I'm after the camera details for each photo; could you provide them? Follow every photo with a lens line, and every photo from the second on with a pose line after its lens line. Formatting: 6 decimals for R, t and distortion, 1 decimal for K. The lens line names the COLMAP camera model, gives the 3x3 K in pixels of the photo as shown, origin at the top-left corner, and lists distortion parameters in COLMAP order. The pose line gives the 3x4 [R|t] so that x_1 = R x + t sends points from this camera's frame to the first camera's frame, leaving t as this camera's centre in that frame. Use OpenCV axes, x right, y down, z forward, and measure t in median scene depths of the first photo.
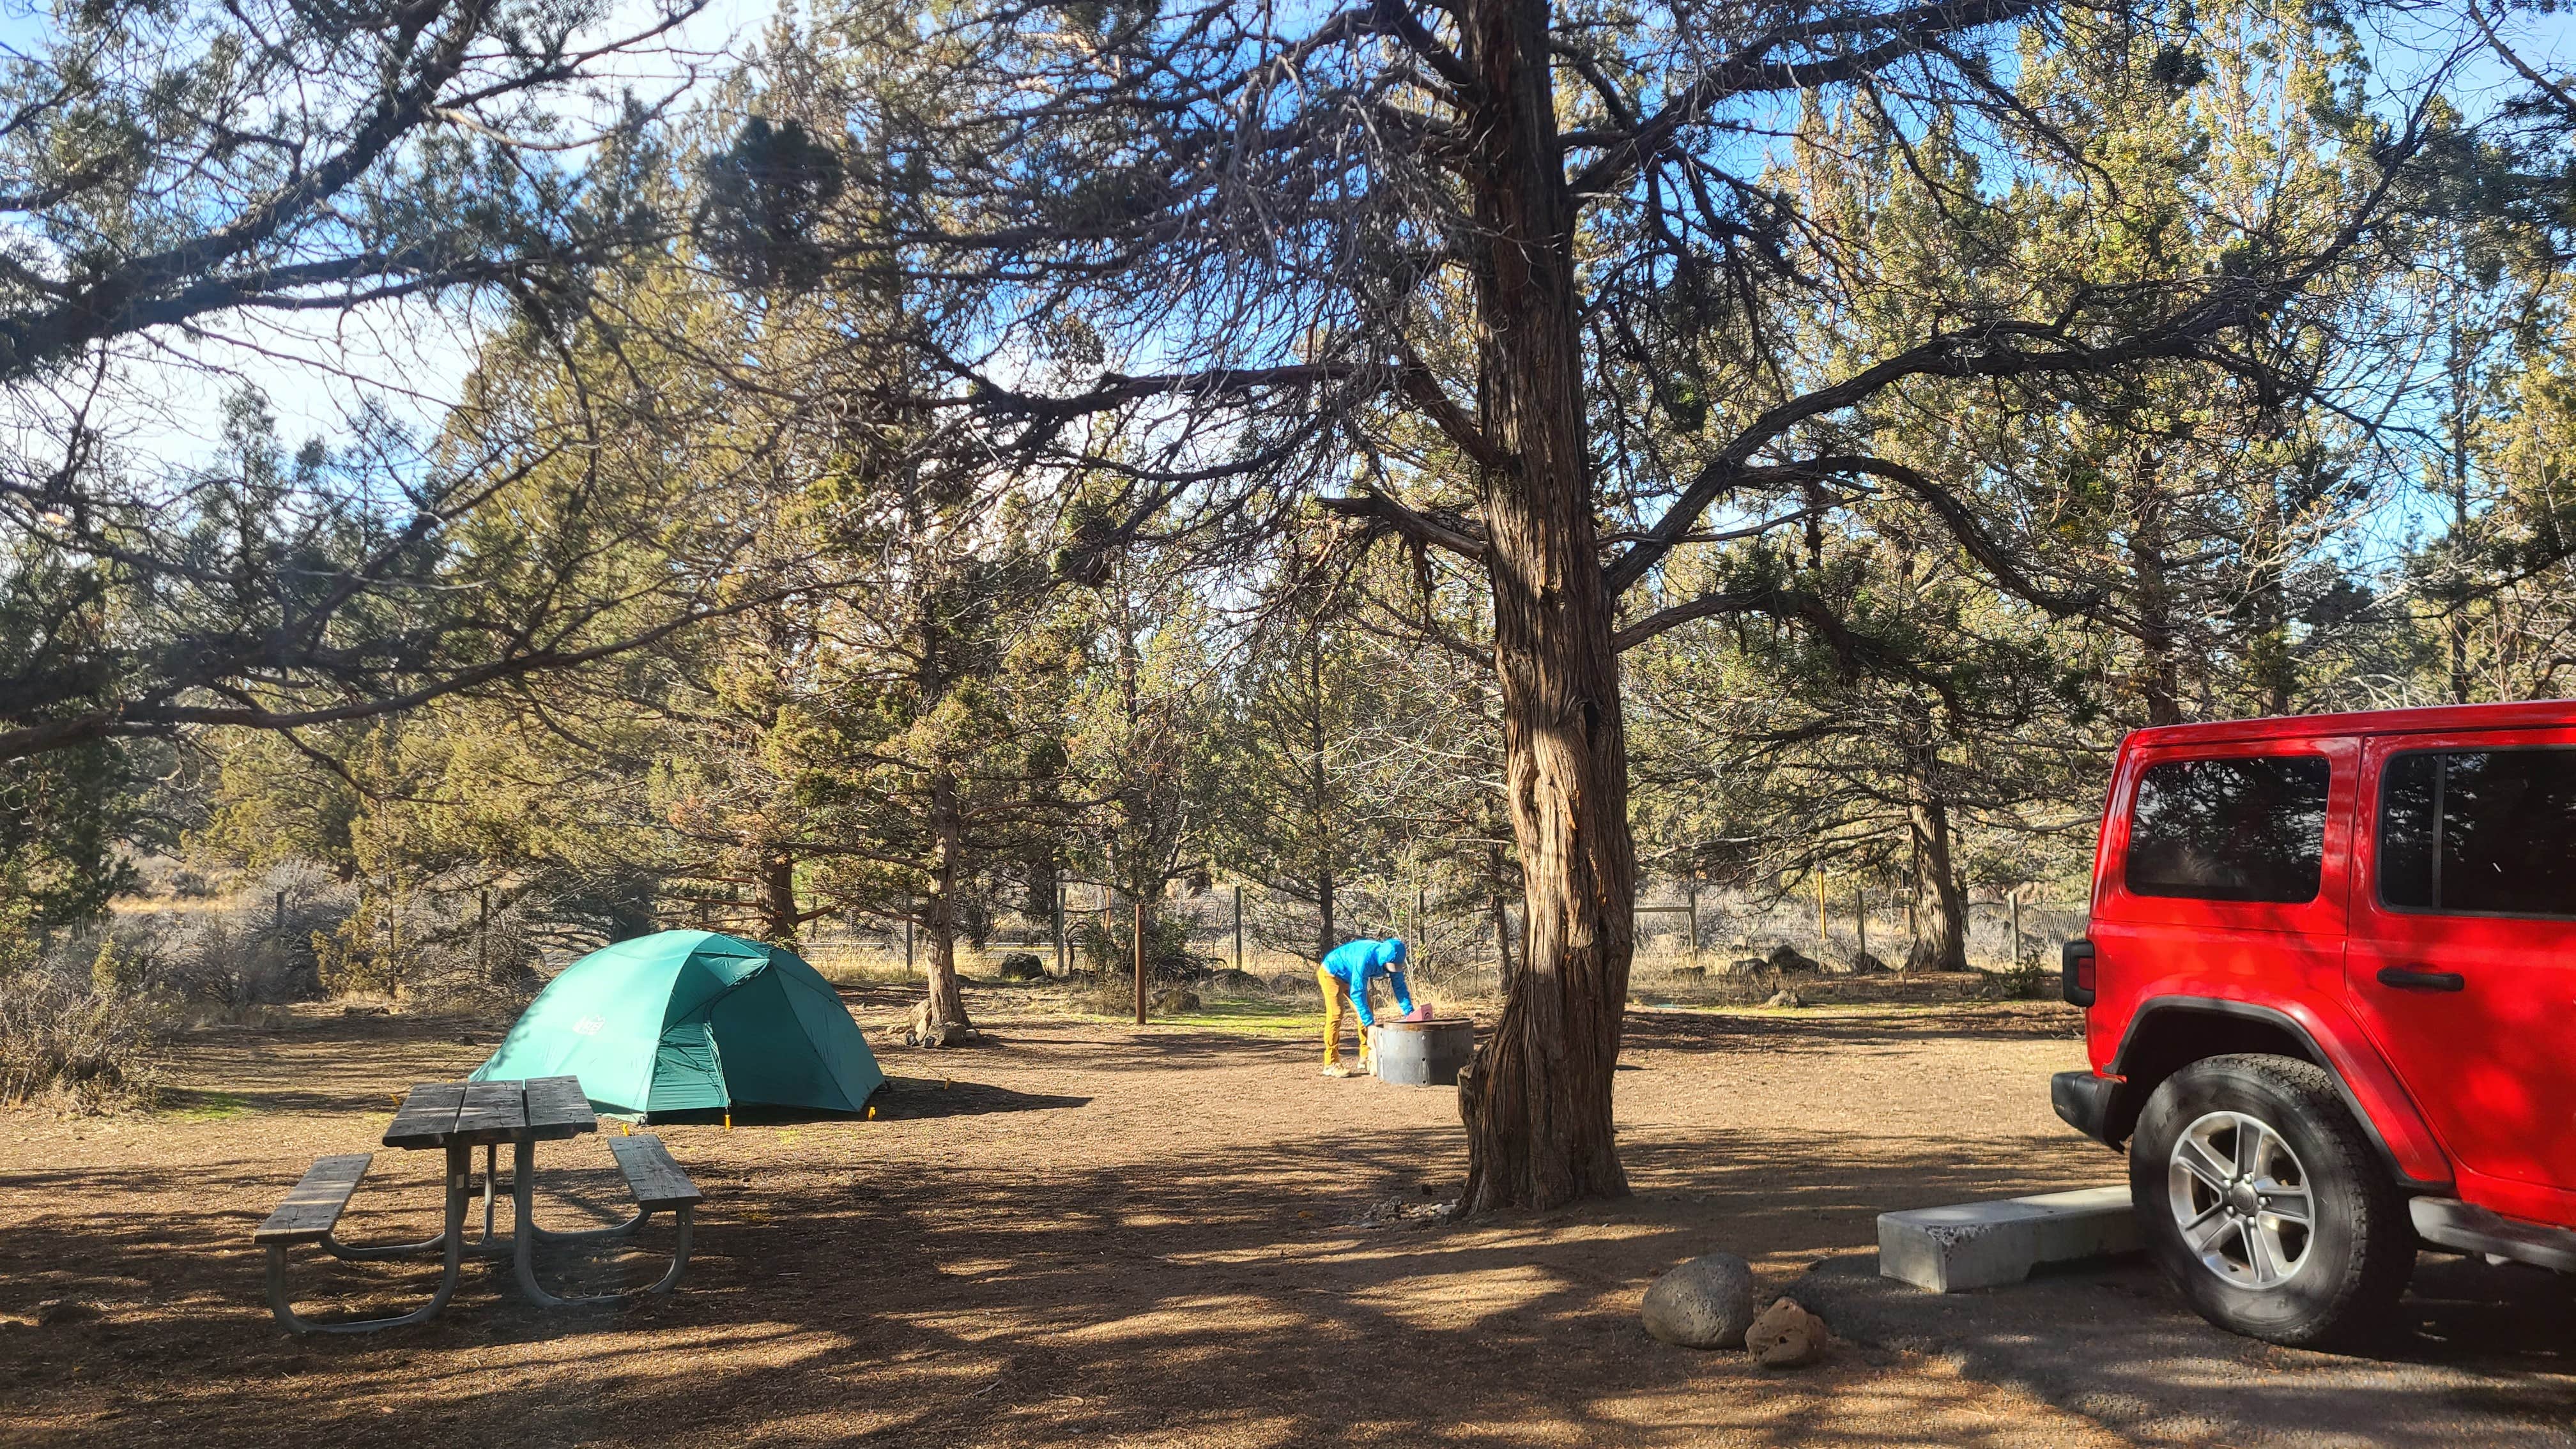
lens RADIAL K [[1956.0, 0, 1289.0], [0, 1956.0, 720.5], [0, 0, 1]] dist [0.065102, -0.006382]
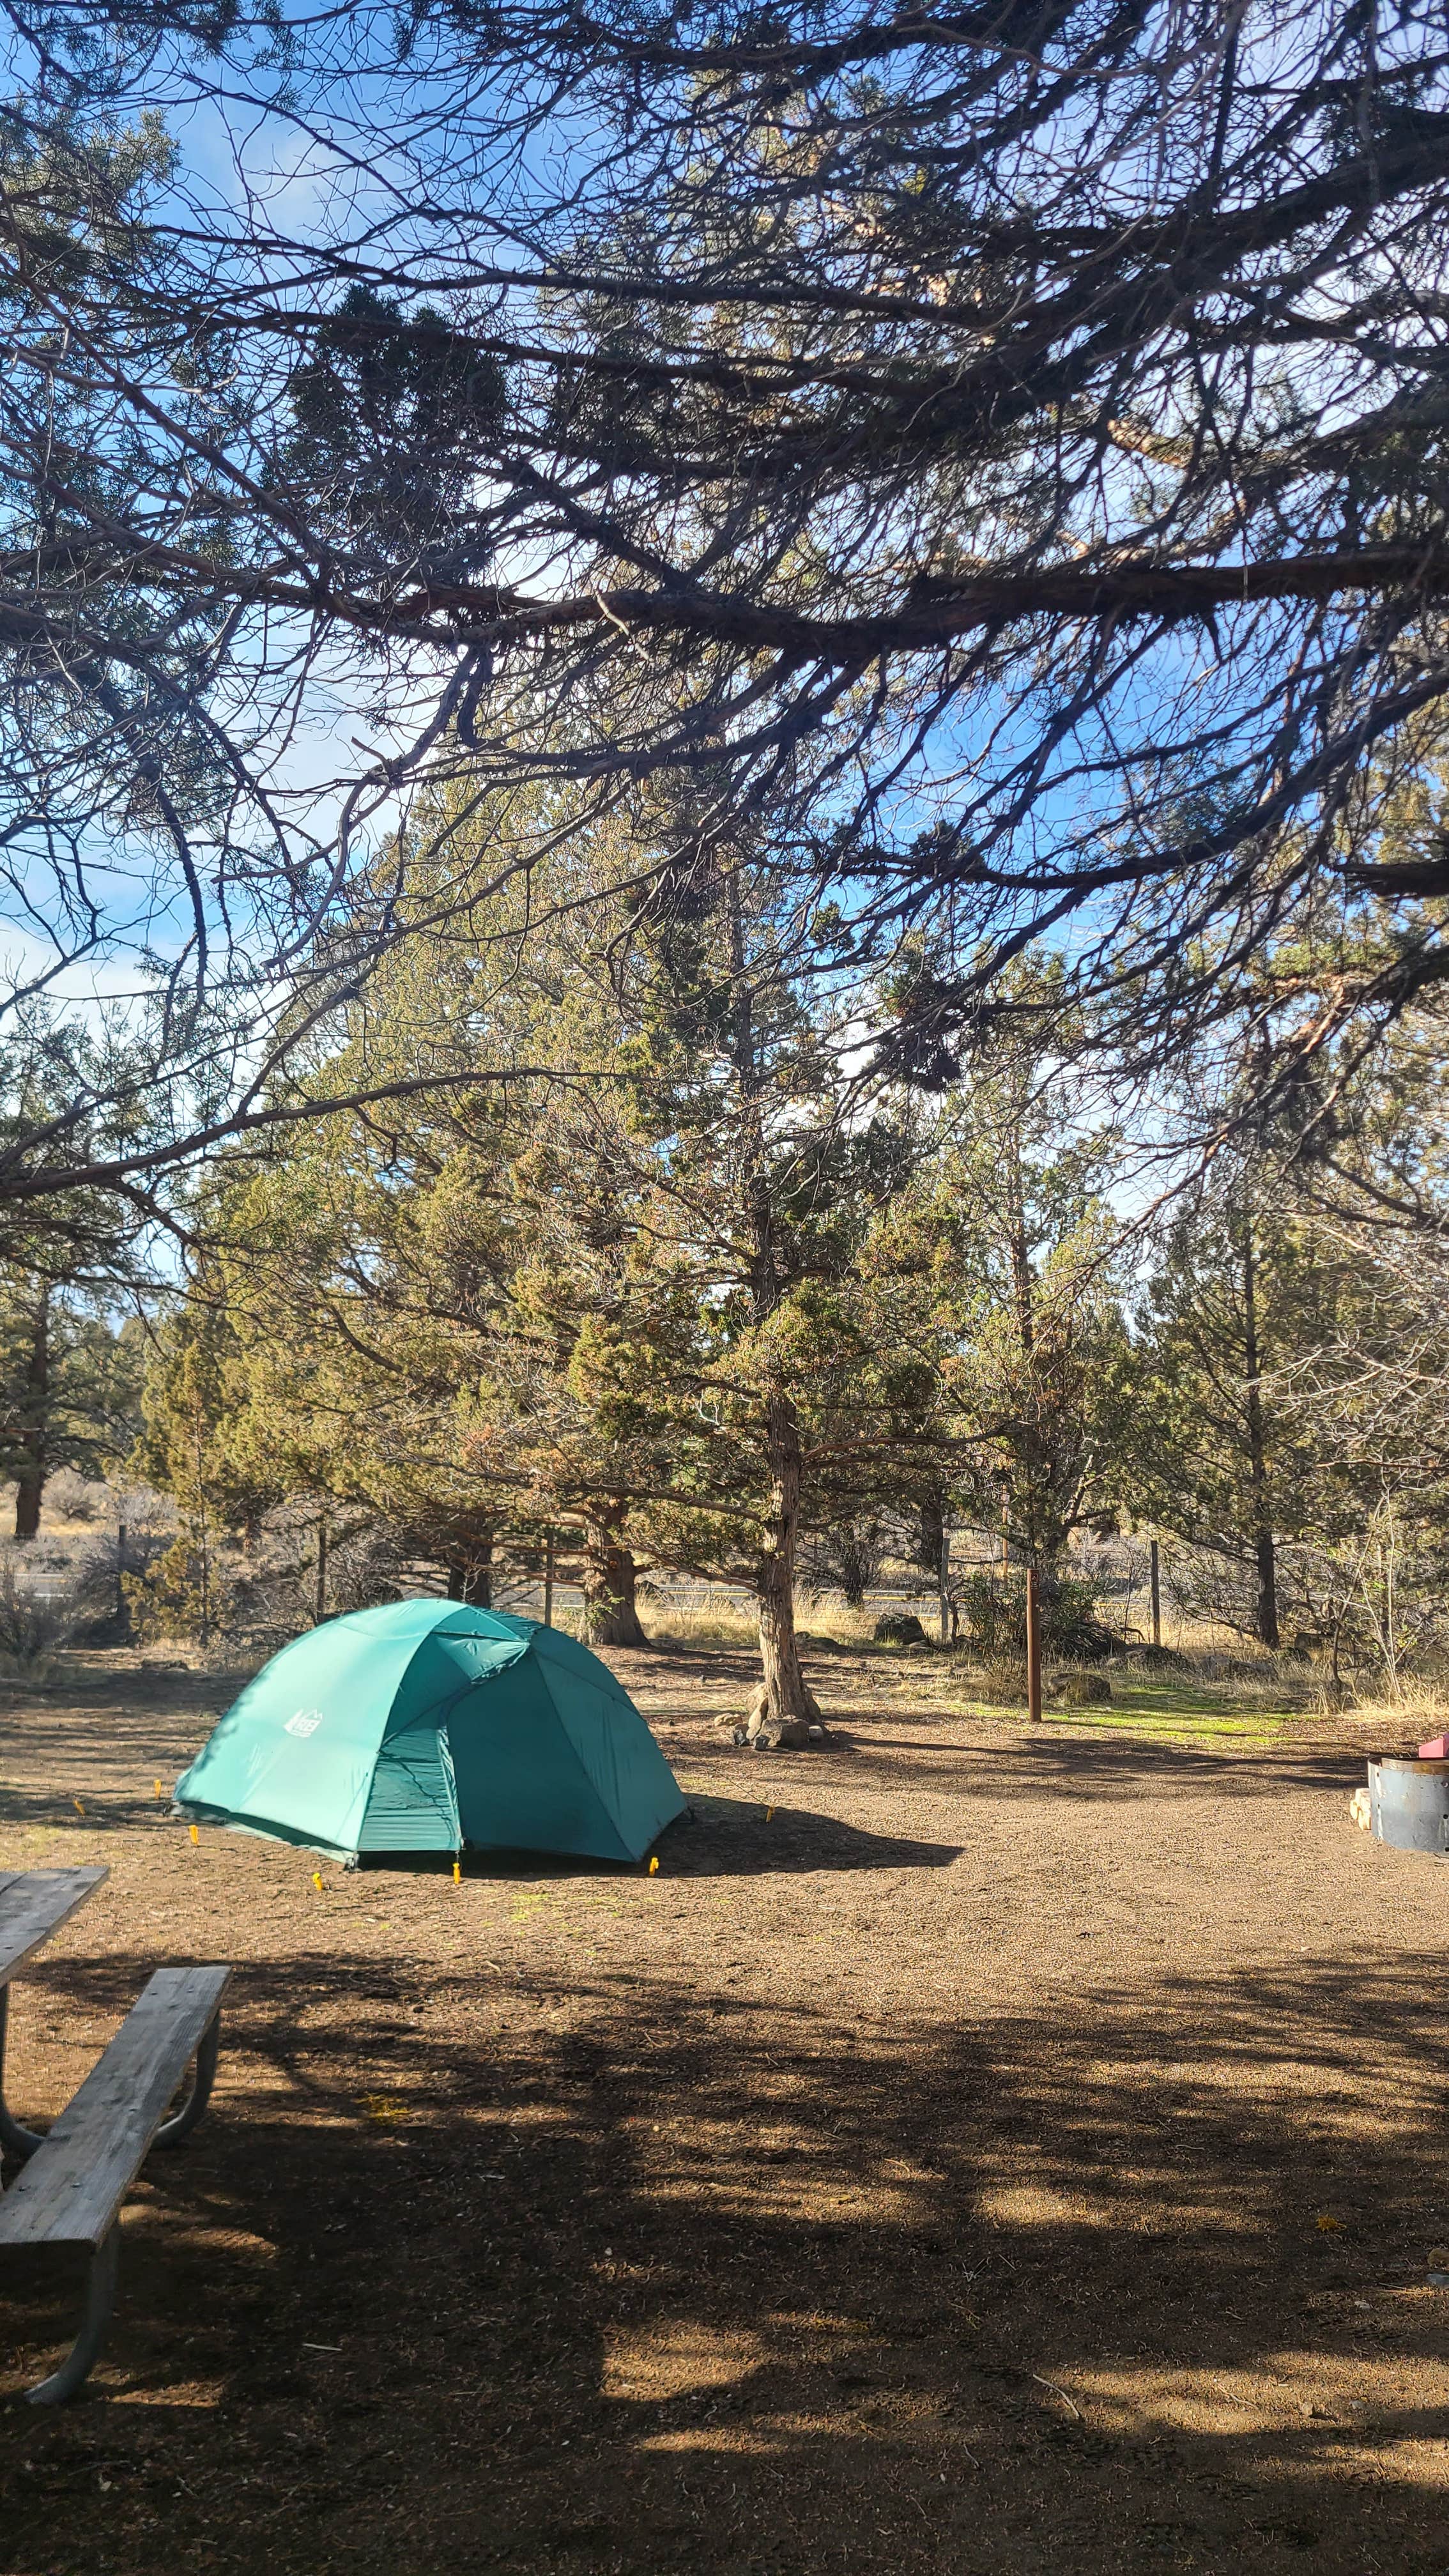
lens RADIAL K [[1956.0, 0, 720.0], [0, 1956.0, 1291.8], [0, 0, 1]] dist [0.065102, -0.006382]
pose [[0.971557, -0.008658, -0.236645, -0.011243], [0.000827, 0.999449, -0.033169, 0.009239], [0.236802, 0.032030, 0.971030, 0.216277]]
